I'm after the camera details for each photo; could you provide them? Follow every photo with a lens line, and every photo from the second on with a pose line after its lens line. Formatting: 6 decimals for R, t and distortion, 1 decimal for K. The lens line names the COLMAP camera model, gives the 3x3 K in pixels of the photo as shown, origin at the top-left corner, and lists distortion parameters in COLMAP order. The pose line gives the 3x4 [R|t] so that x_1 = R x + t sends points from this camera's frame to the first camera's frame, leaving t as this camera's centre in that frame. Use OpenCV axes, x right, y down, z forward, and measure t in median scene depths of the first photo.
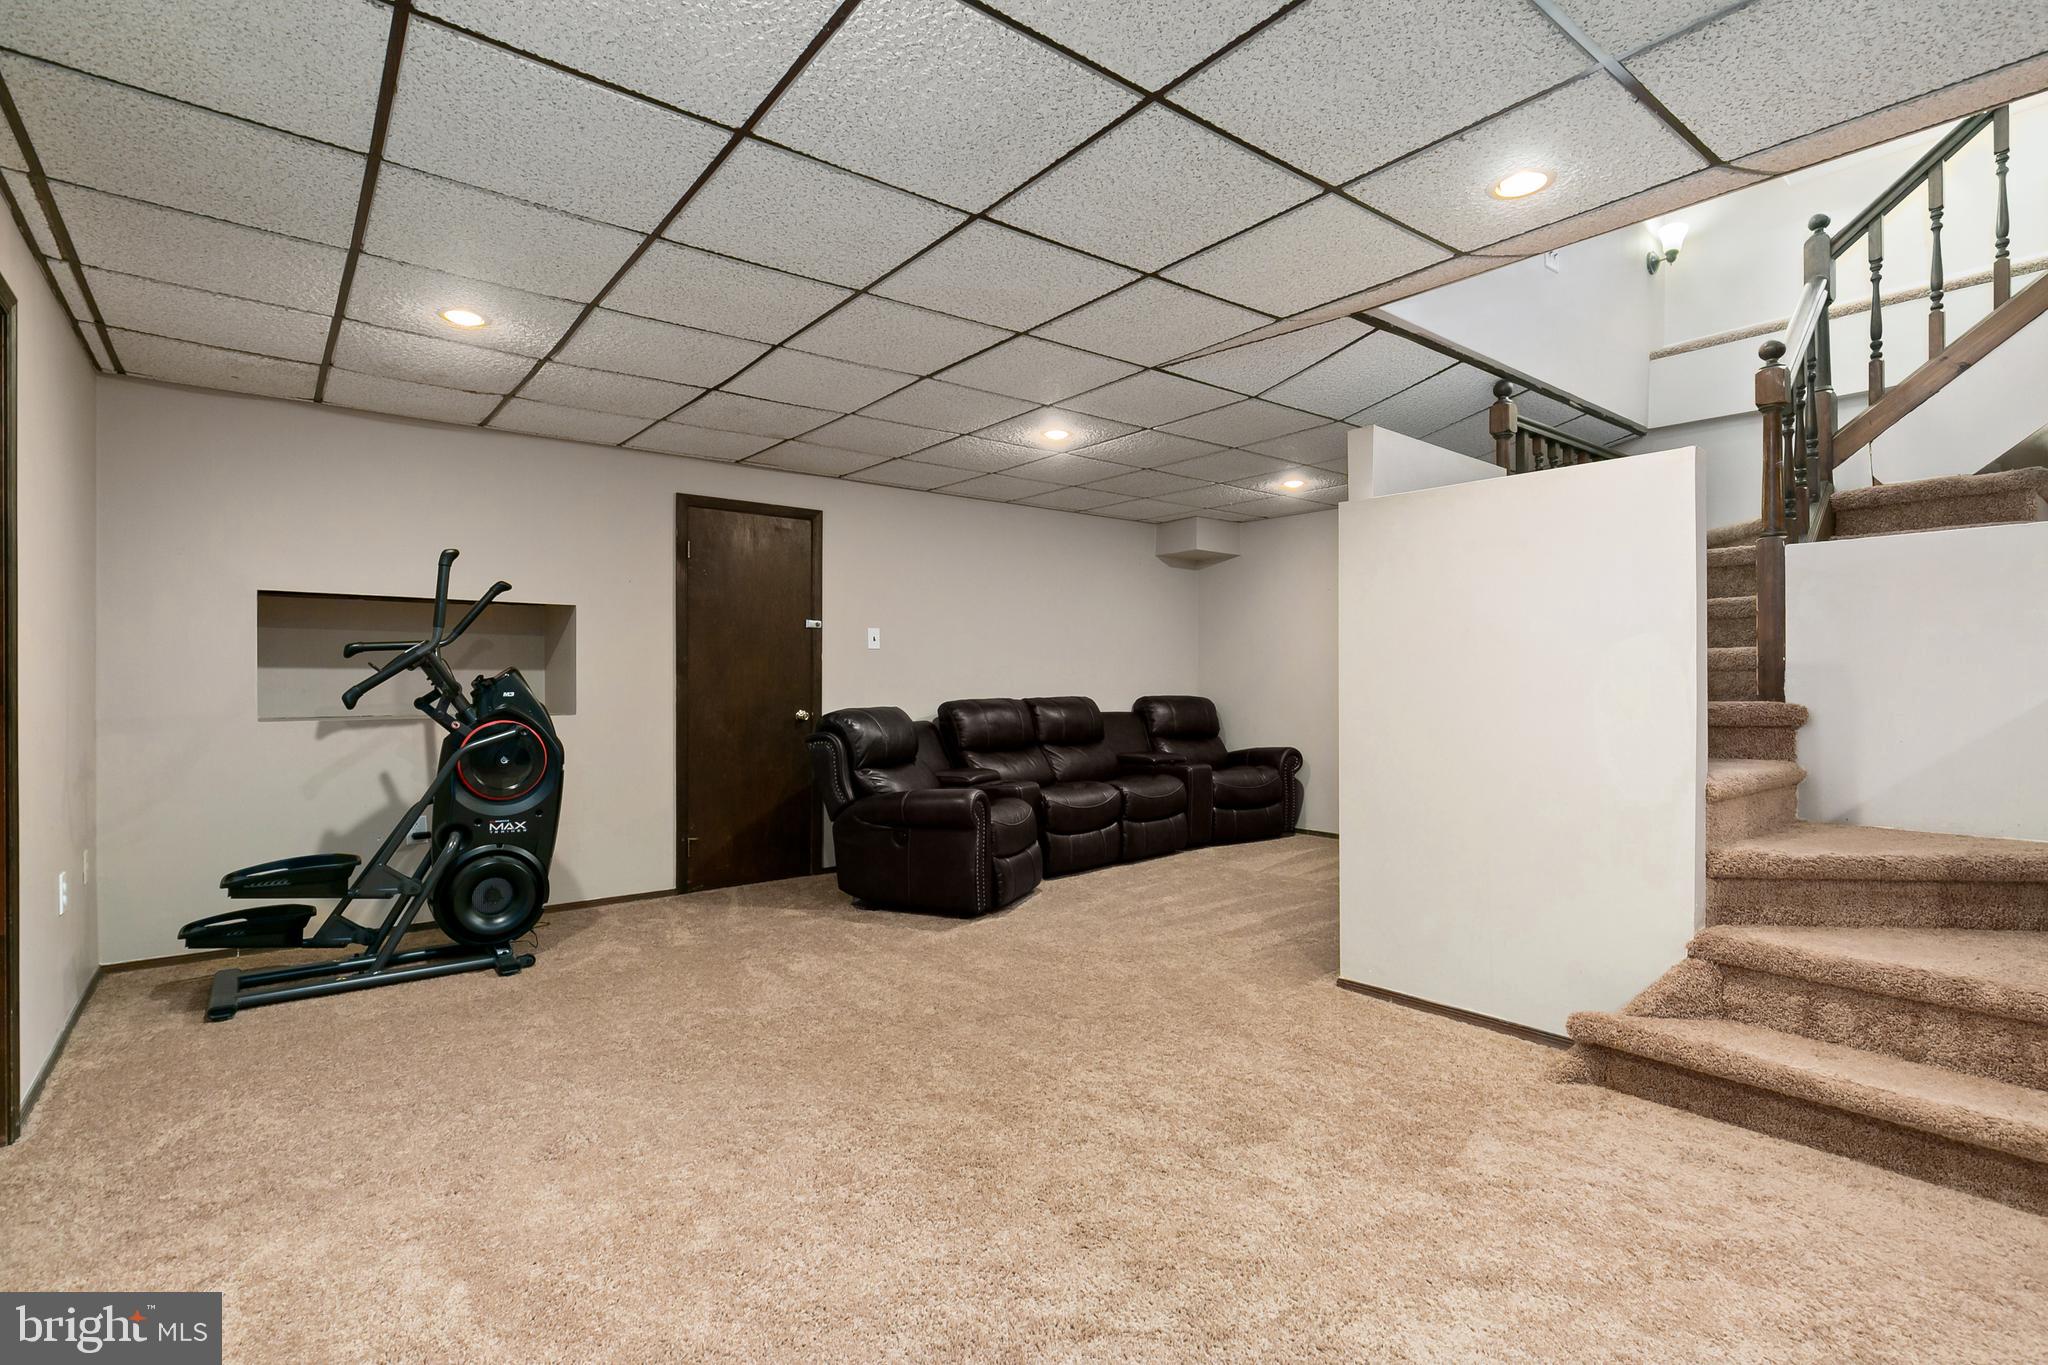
lens RADIAL K [[974.2, 0, 1021.5], [0, 974.2, 683.7], [0, 0, 1]] dist [0.003133, 0.000688]
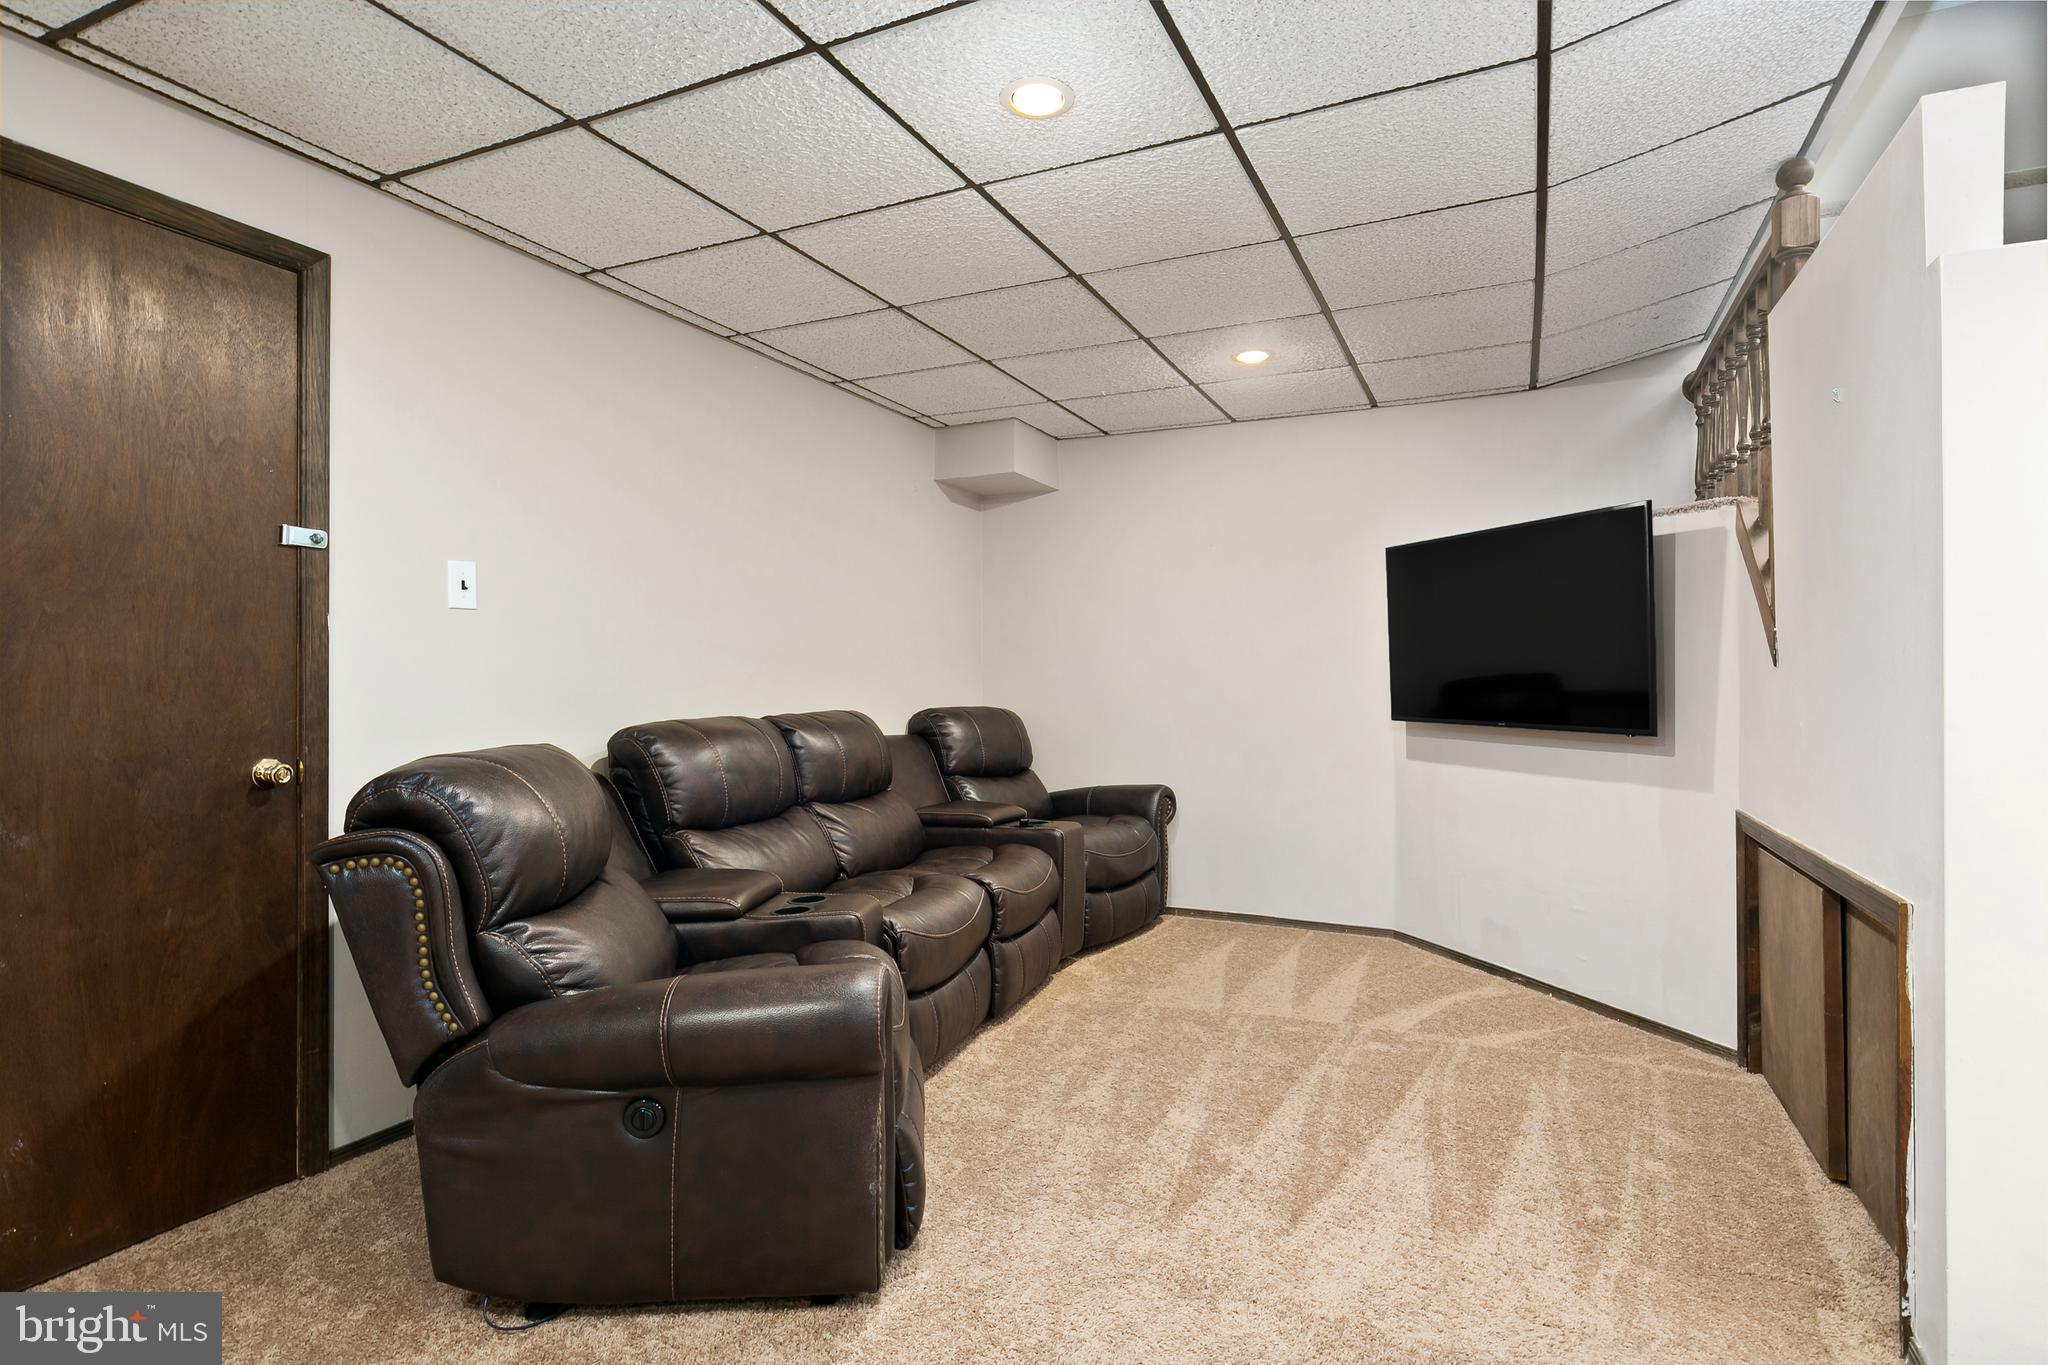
lens RADIAL K [[1069.4, 0, 1020.4], [0, 1069.4, 680.8], [0, 0, 1]] dist [0.004587, -0.000864]
pose [[0.901781, -0.001728, 0.432189, -0.132199], [0.005451, 0.999958, -0.007377, 0.001471], [-0.432159, 0.009008, 0.901753, 0.458393]]
